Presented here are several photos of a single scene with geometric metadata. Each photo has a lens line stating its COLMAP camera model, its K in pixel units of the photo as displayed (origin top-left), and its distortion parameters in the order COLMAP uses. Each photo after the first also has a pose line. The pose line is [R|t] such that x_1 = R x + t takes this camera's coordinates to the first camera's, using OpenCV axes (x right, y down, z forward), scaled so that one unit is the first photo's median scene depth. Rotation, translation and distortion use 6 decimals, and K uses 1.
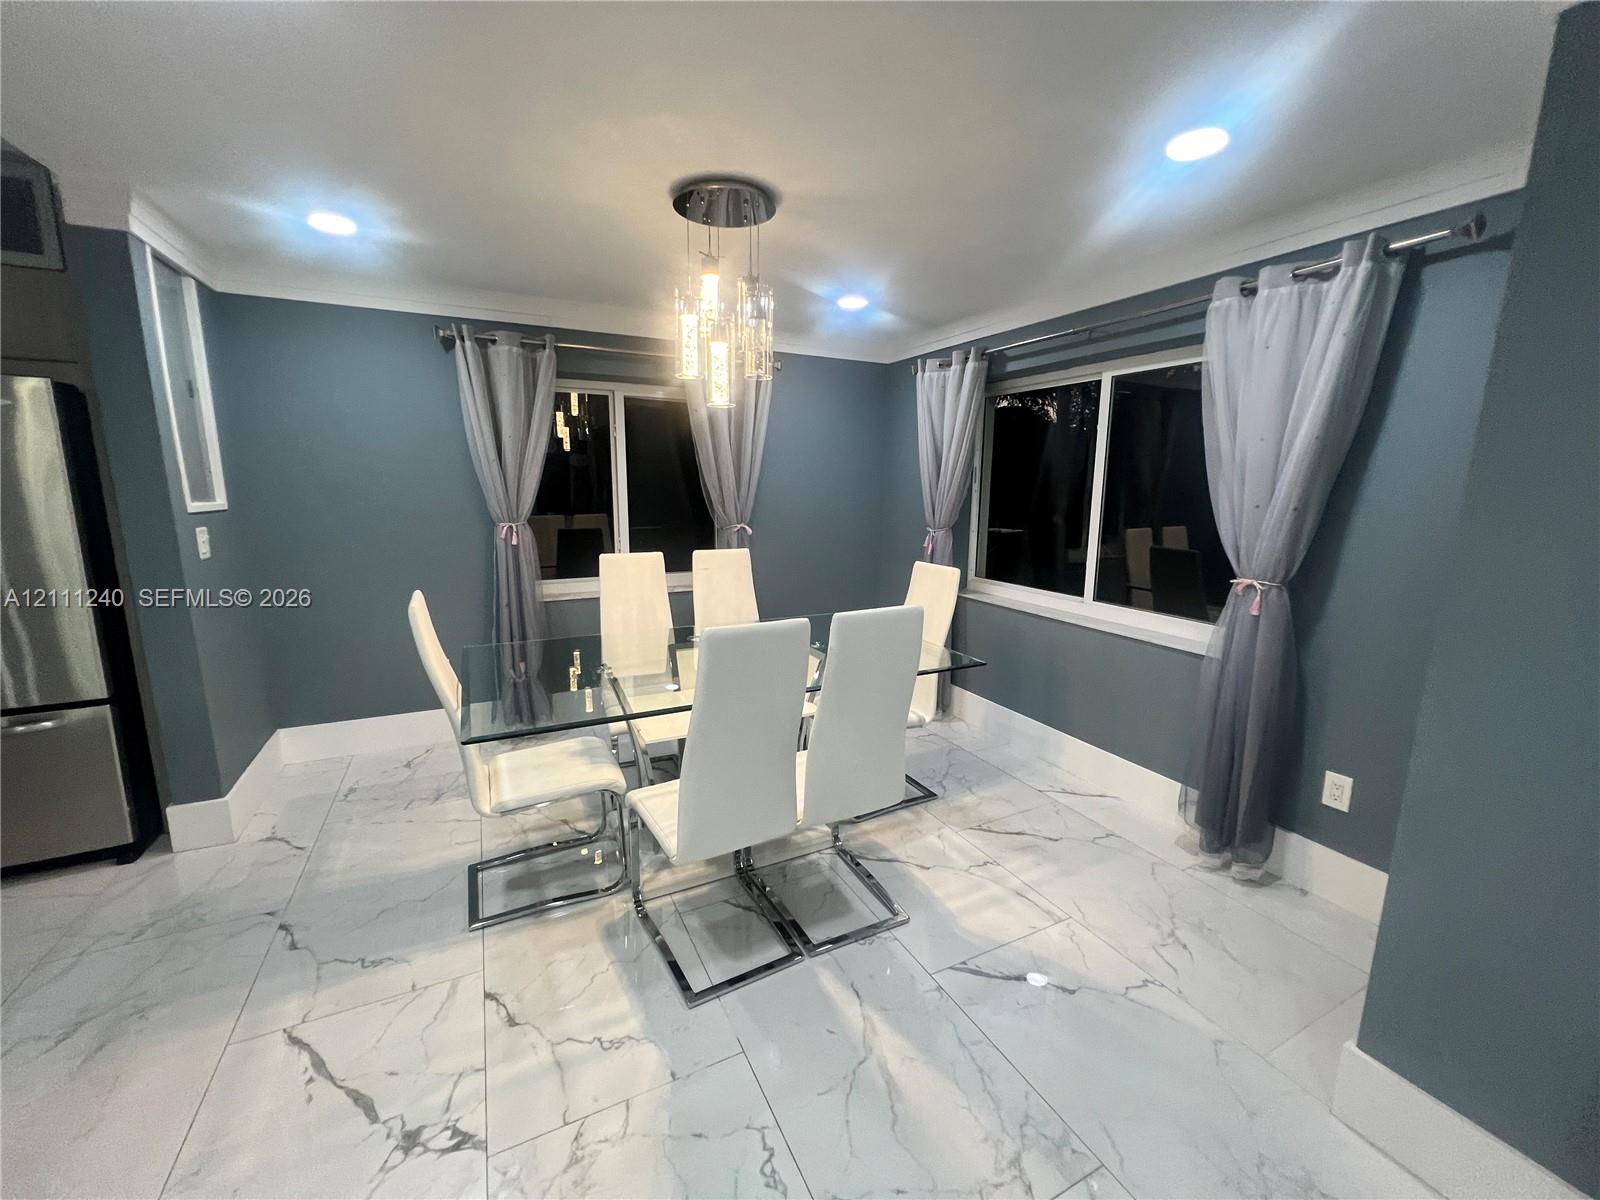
lens RADIAL K [[636.7, 0, 797.1], [0, 636.7, 595.6], [0, 0, 1]] dist [-0.001769, 0.000650]
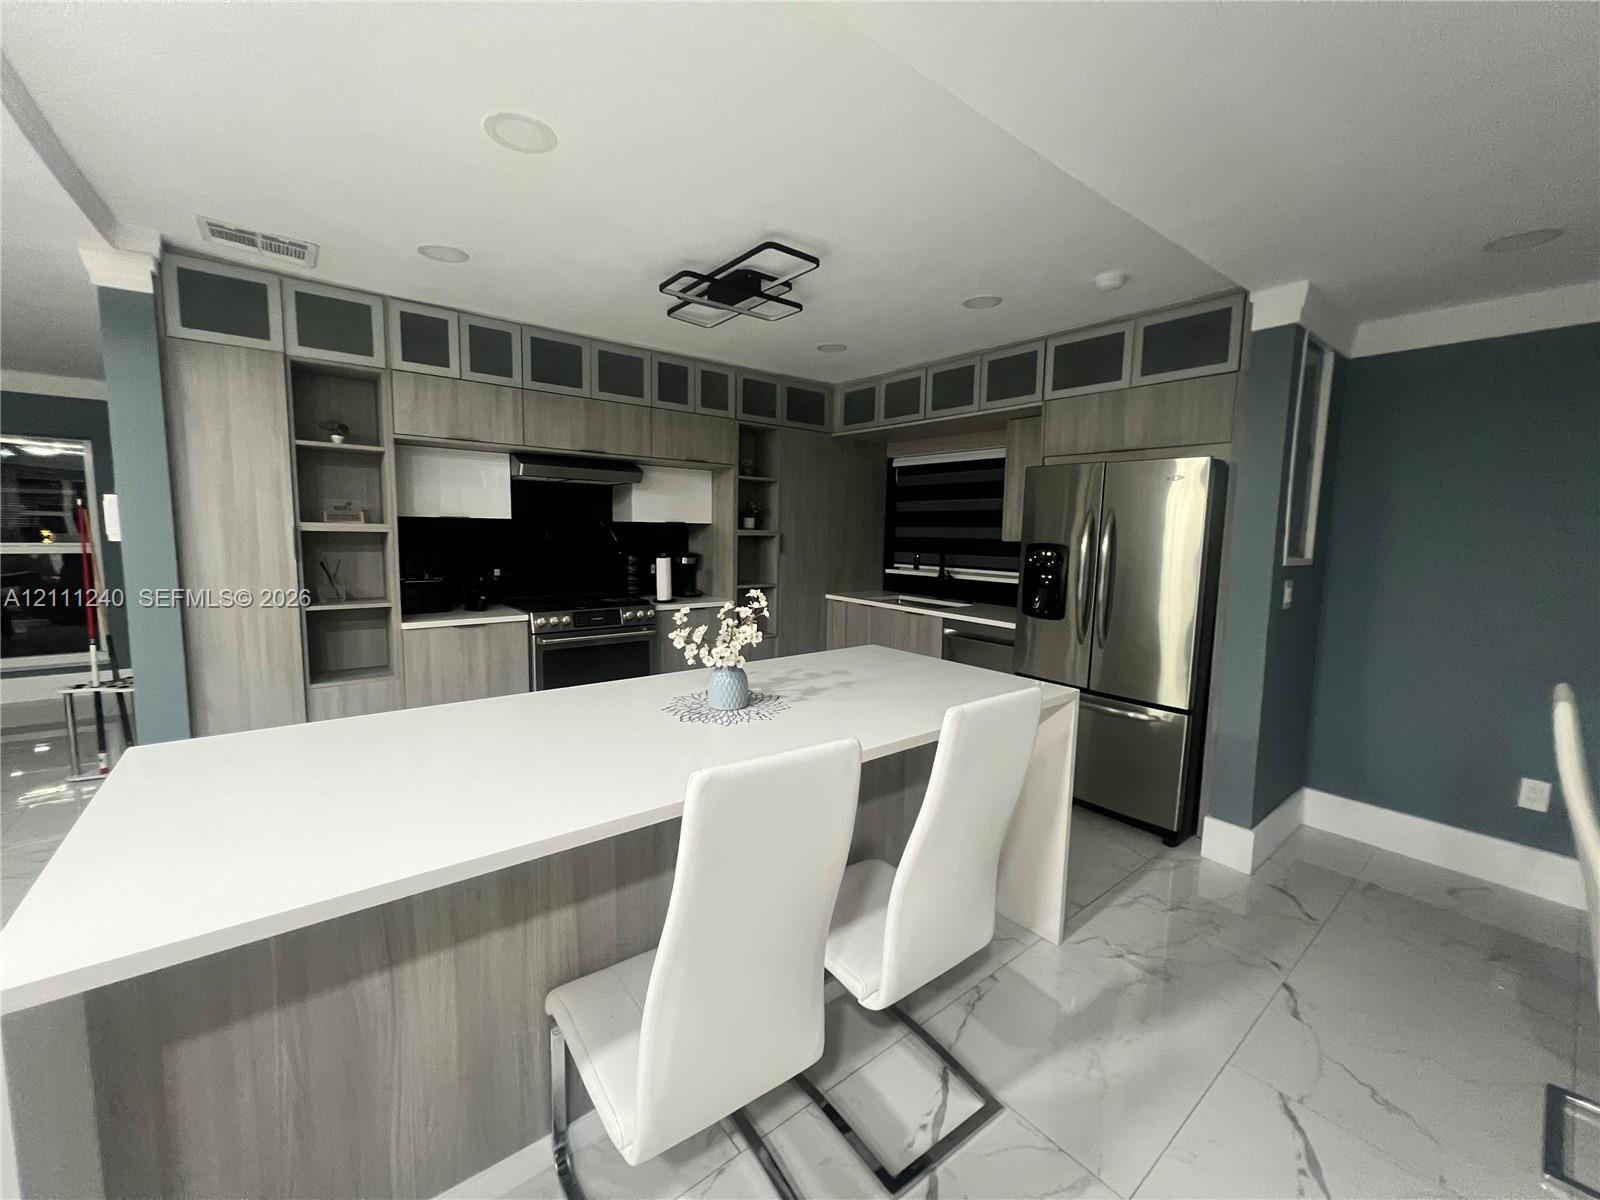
lens RADIAL K [[636.7, 0, 797.1], [0, 636.7, 595.6], [0, 0, 1]] dist [-0.001769, 0.000650]
pose [[0.252038, 0.114891, -0.960873, -0.116944], [-0.199637, 0.977742, 0.064543, 0.015222], [0.946901, 0.175558, 0.269365, -0.085328]]
